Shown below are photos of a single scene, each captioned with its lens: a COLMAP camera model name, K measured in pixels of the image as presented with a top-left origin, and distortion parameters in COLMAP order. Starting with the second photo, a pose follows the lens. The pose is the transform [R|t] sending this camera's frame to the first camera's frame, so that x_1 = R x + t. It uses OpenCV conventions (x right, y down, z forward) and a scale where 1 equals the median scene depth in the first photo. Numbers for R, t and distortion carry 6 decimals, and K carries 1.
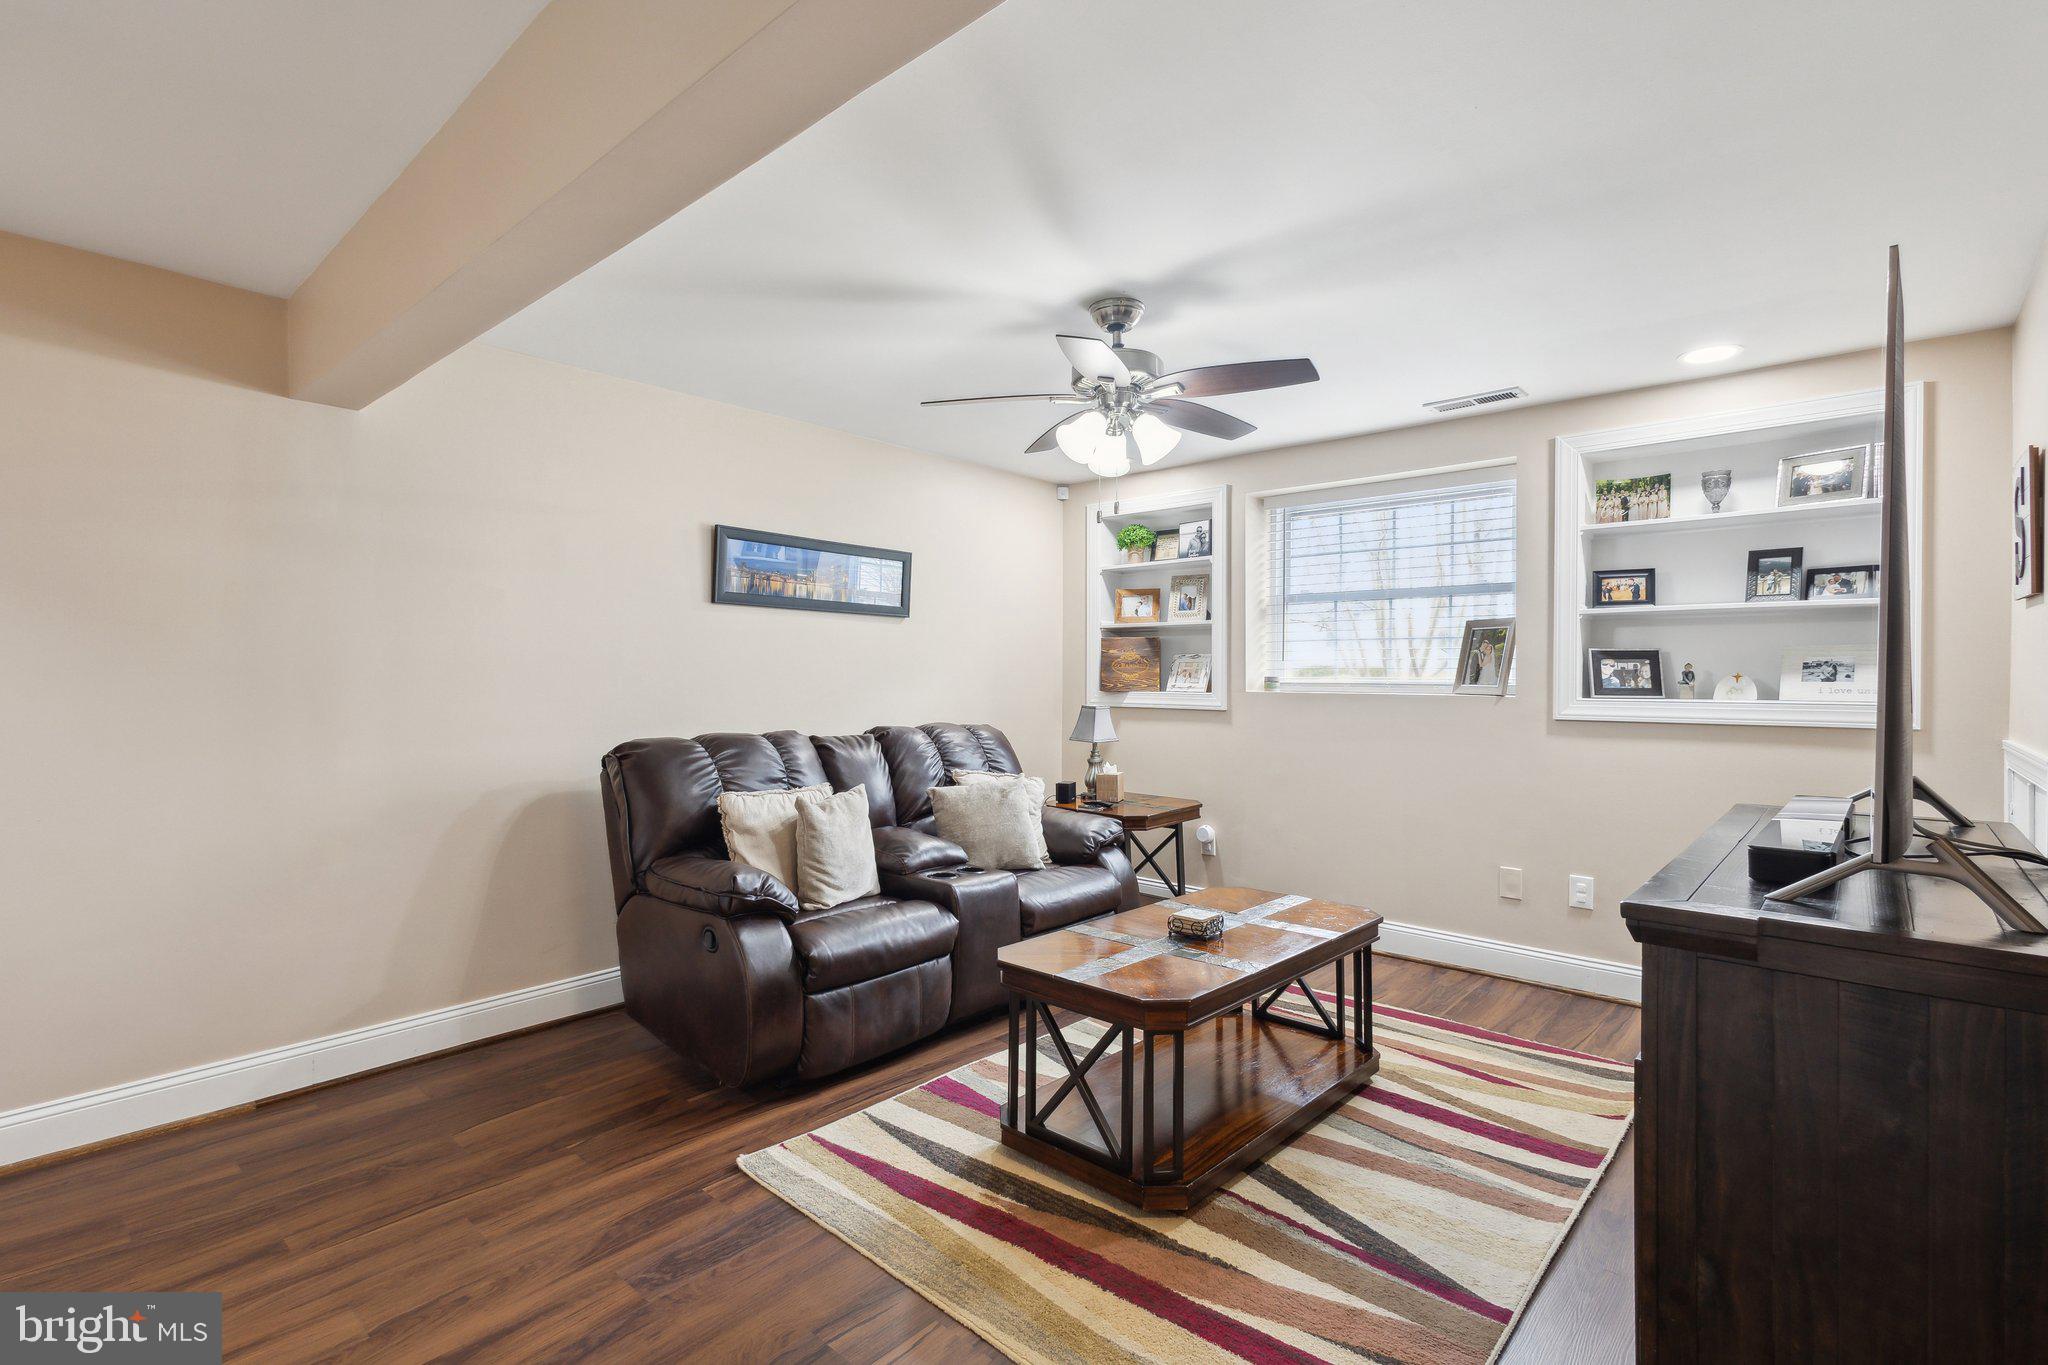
lens RADIAL K [[944.0, 0, 1020.7], [0, 944.0, 678.0], [0, 0, 1]] dist [0.005672, -0.000441]
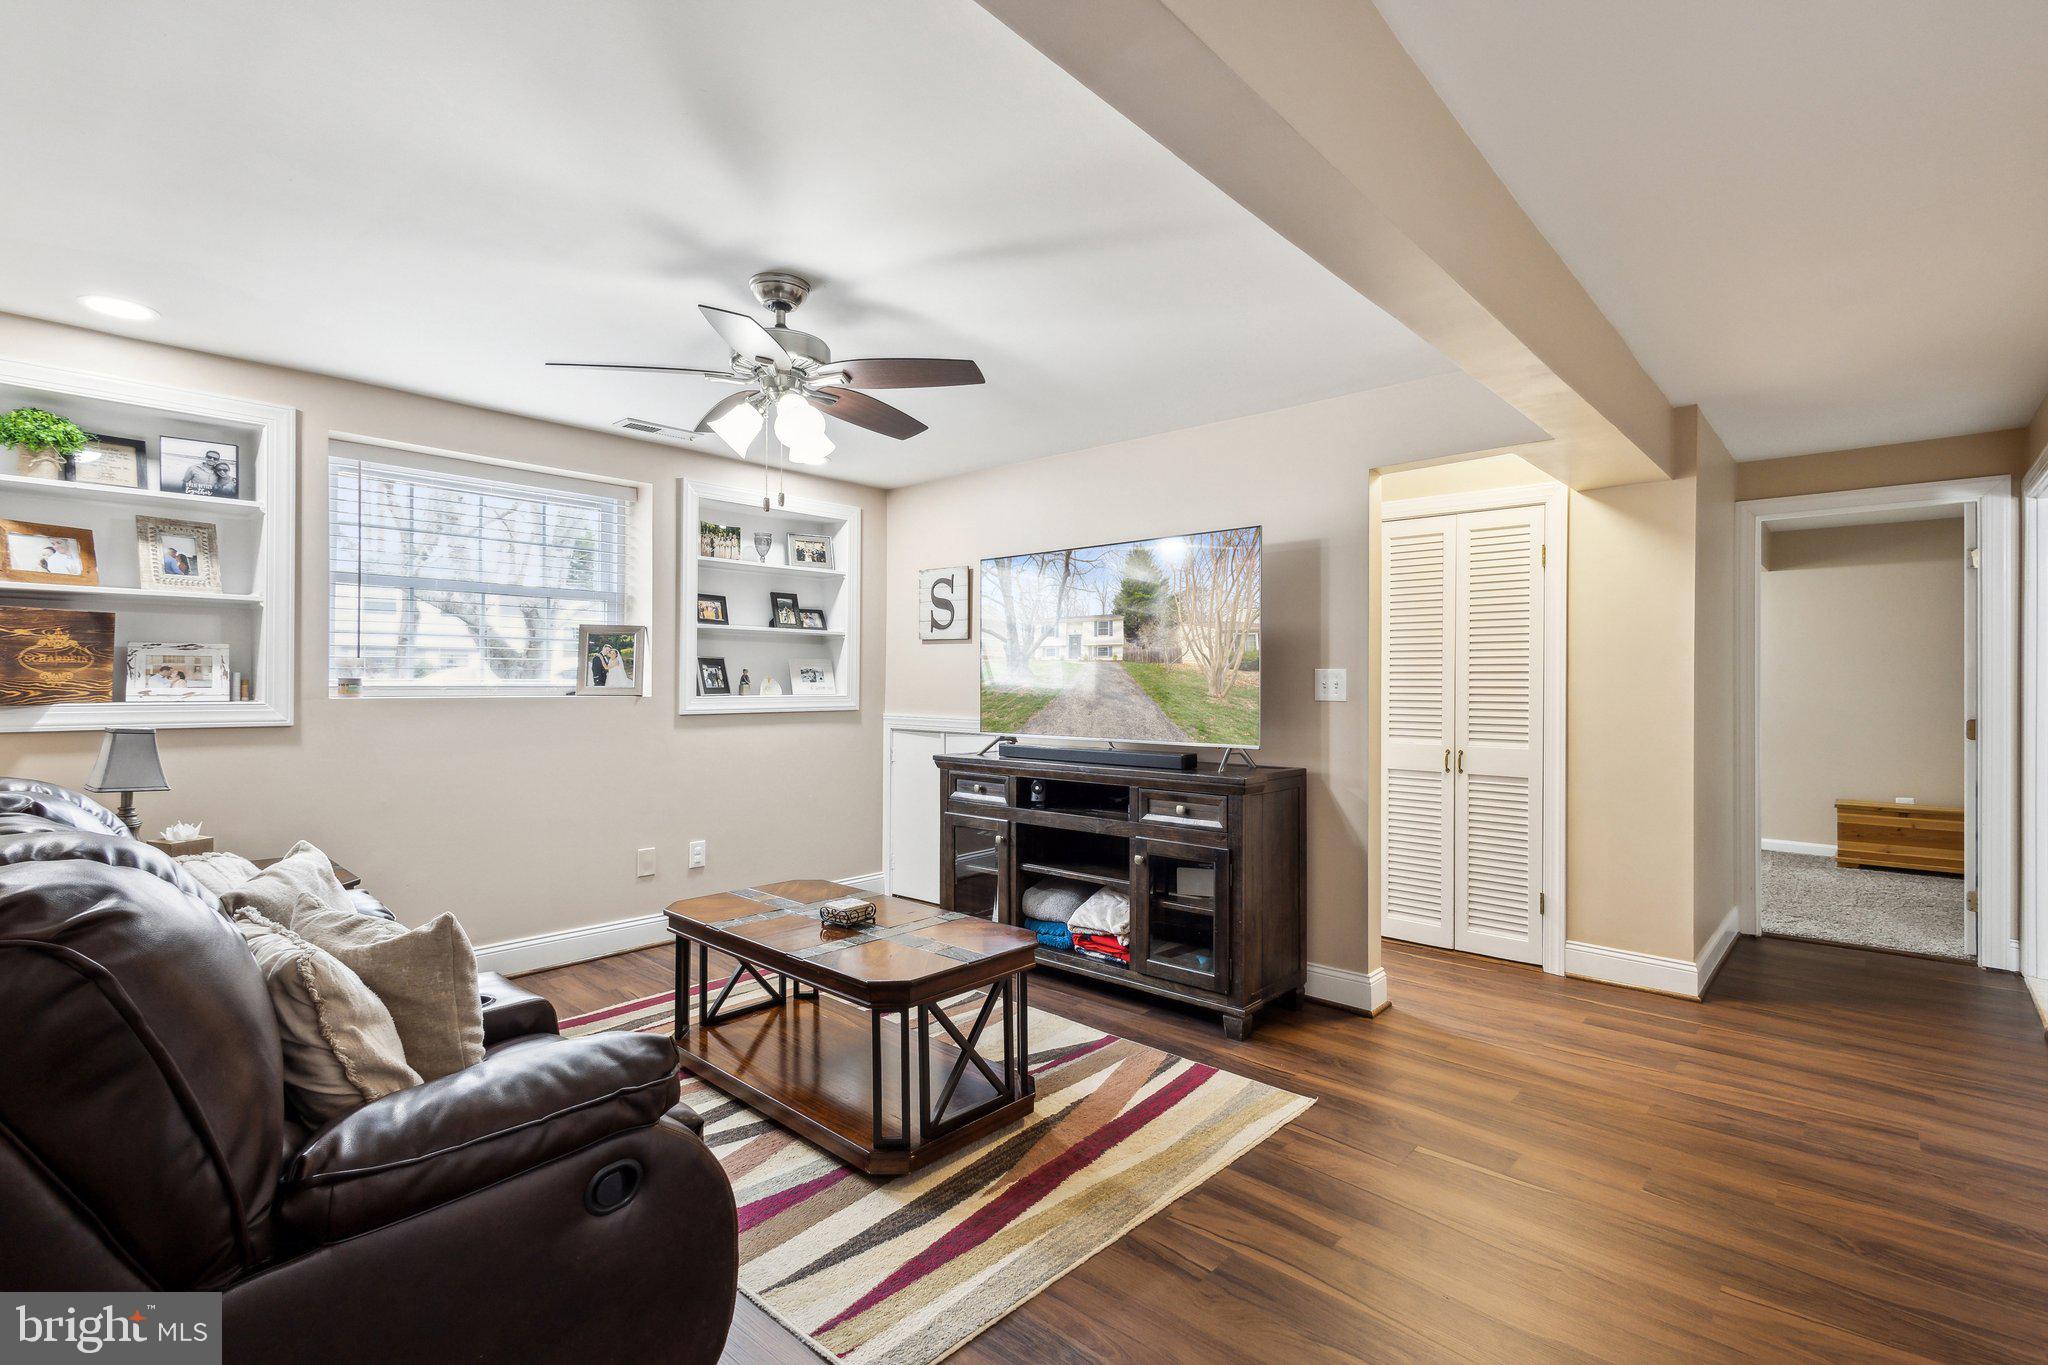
lens RADIAL K [[944.0, 0, 1020.7], [0, 944.0, 678.0], [0, 0, 1]] dist [0.005672, -0.000441]
pose [[0.005223, -0.001109, 0.999986, -0.641912], [-0.002409, 0.999996, 0.001122, -0.004876], [-0.999983, -0.002414, 0.005221, 0.585138]]
